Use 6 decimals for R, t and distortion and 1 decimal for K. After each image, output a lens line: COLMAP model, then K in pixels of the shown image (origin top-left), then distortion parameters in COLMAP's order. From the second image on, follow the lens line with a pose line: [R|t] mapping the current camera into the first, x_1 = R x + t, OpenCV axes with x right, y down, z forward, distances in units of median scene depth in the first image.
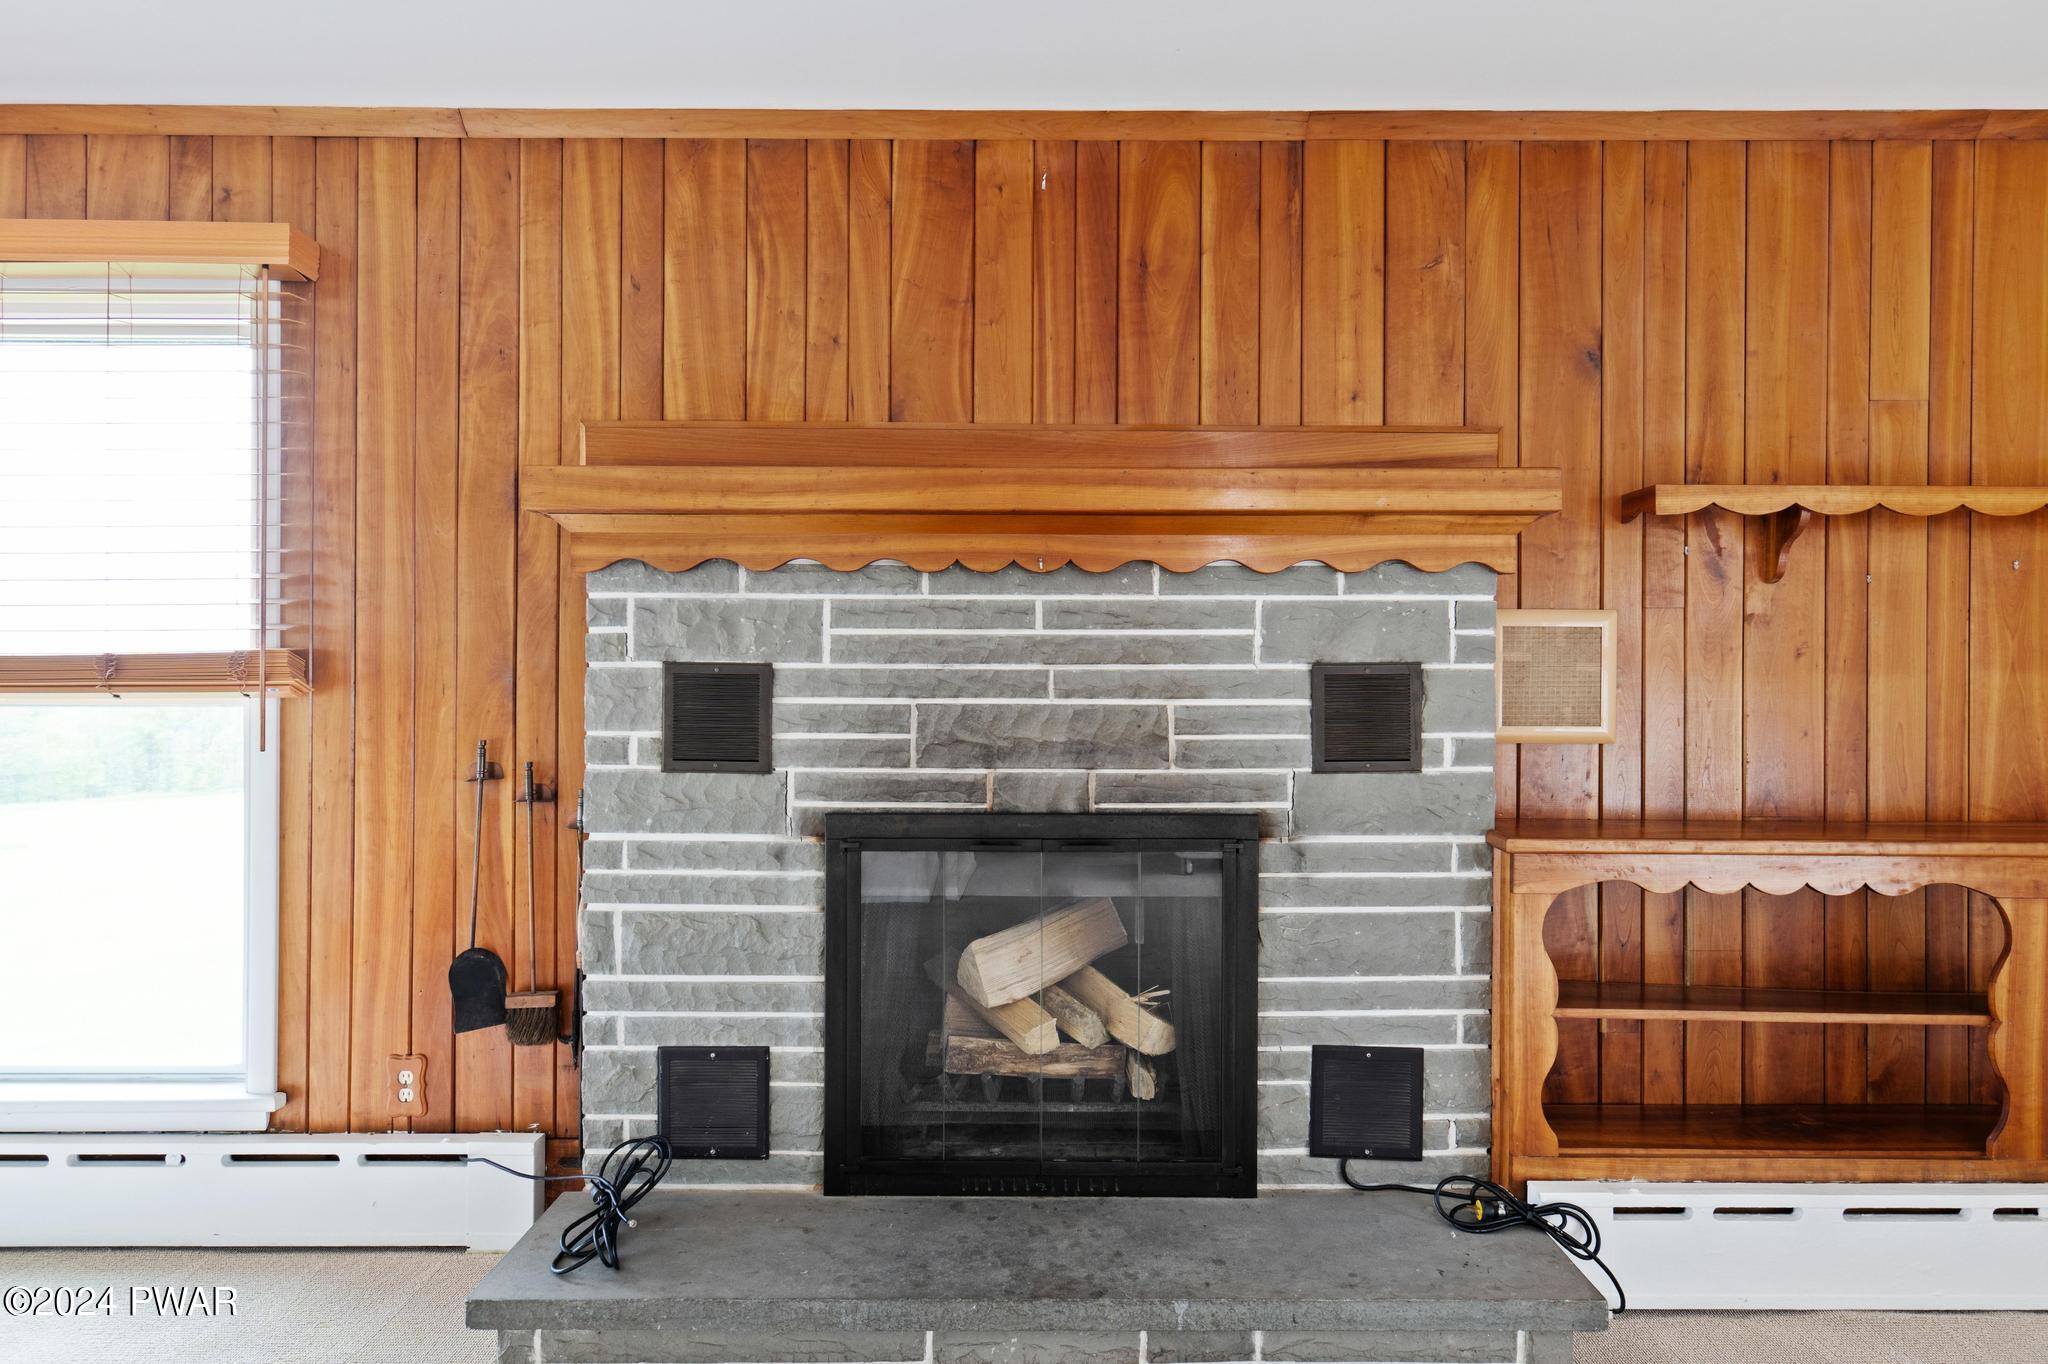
lens RADIAL K [[1178.7, 0, 1024.0], [0, 1178.7, 682.0], [0, 0, 1]] dist [0.000122, 0.001309]
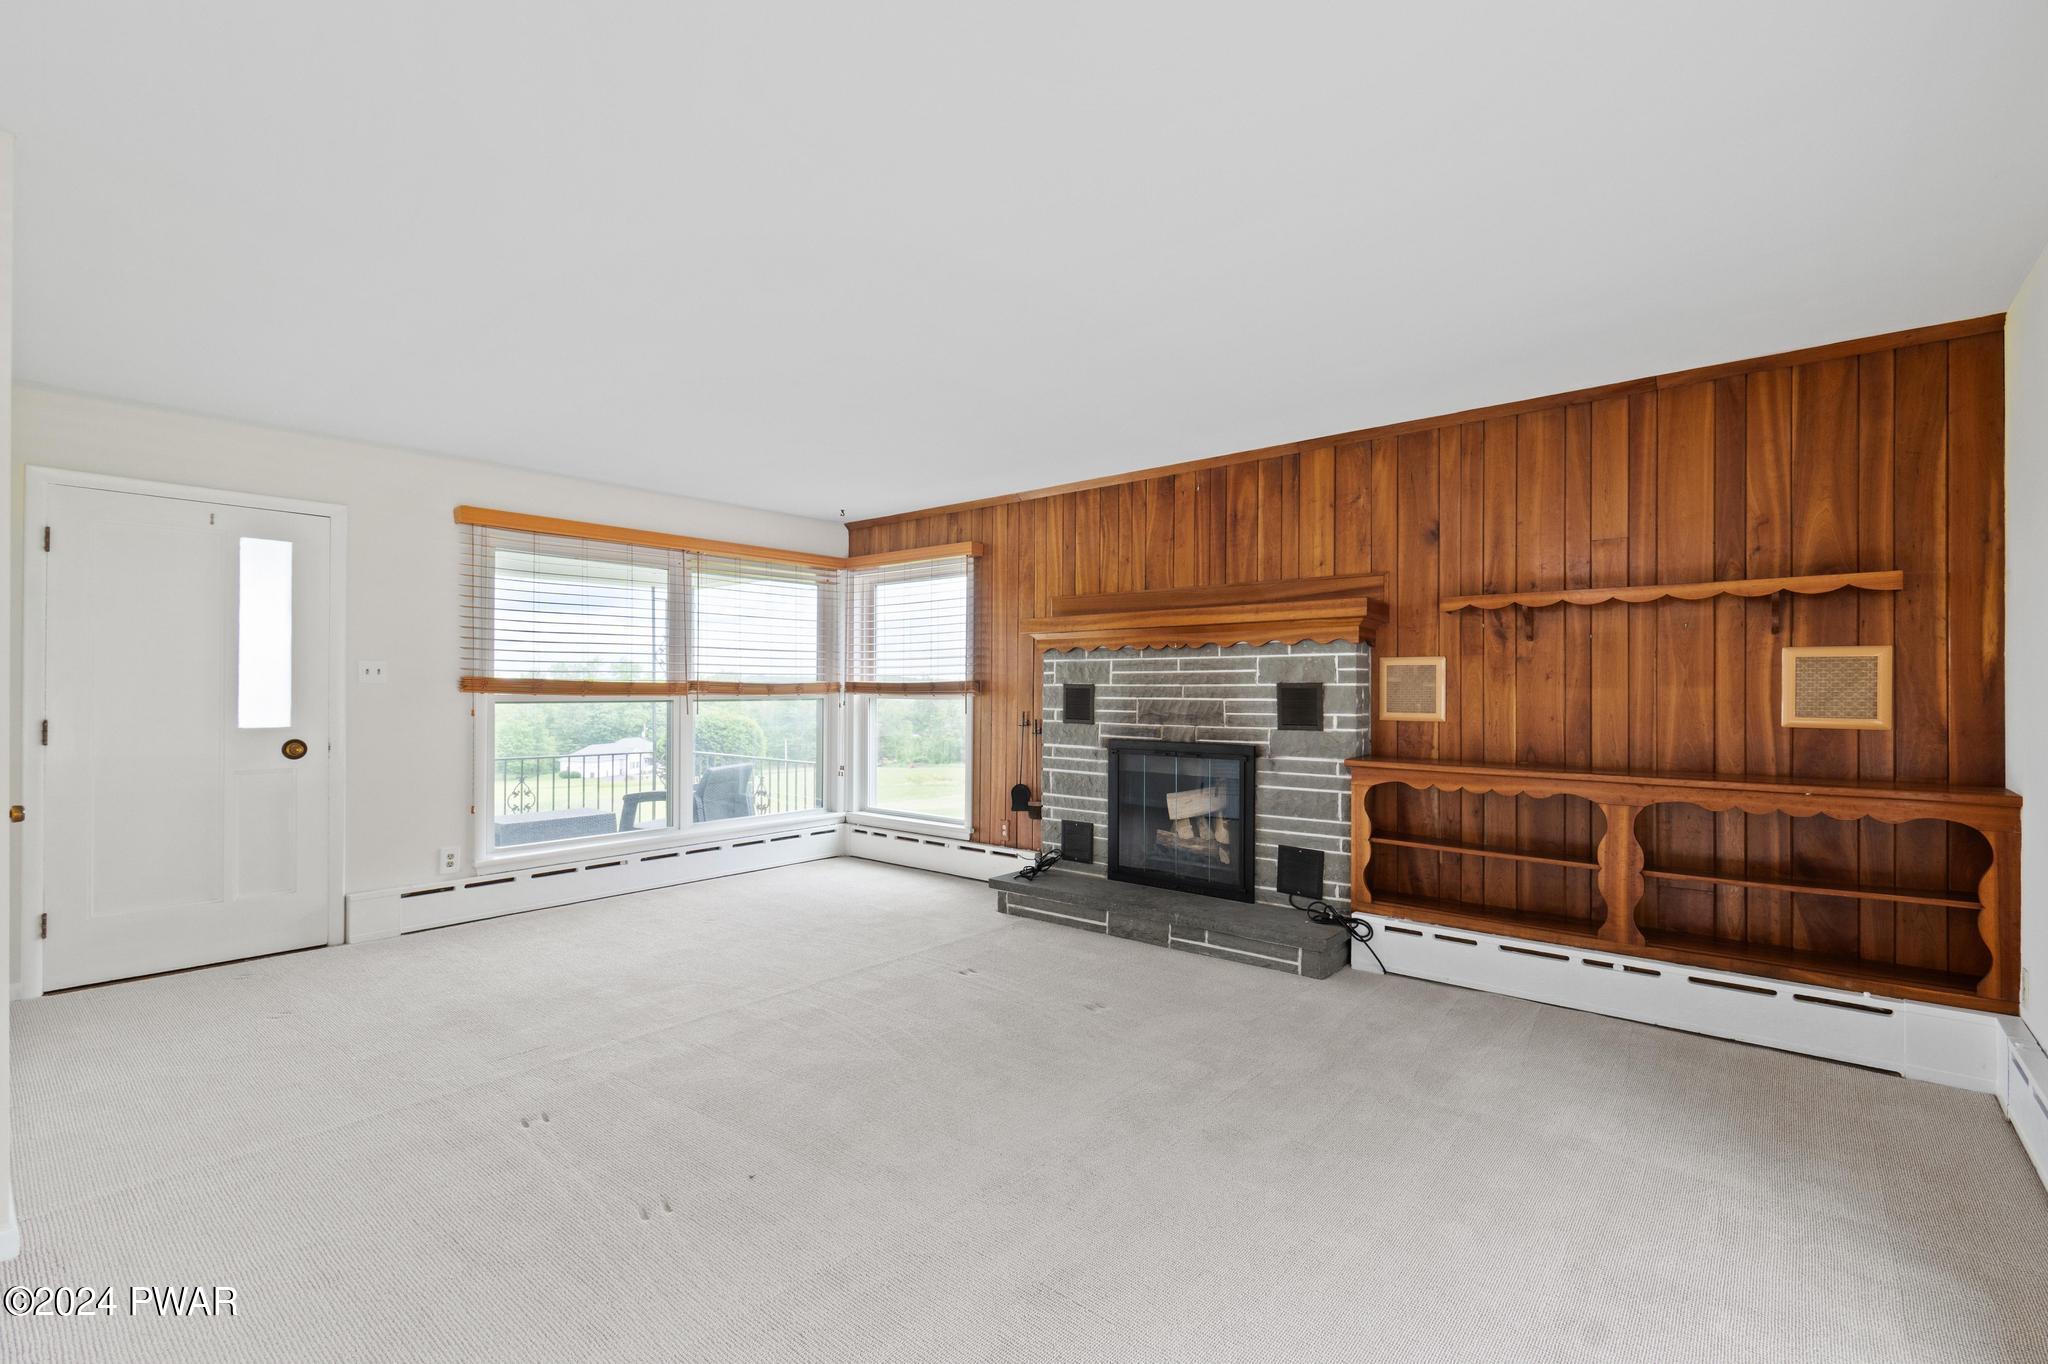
lens RADIAL K [[897.3, 0, 1024.0], [0, 897.3, 682.0], [0, 0, 1]] dist [-0.000116, -0.000041]
pose [[0.760668, -0.005564, -0.649118, 1.019596], [-0.003095, 0.999921, -0.012198, 0.004799], [0.649134, 0.011288, 0.760590, -0.700072]]
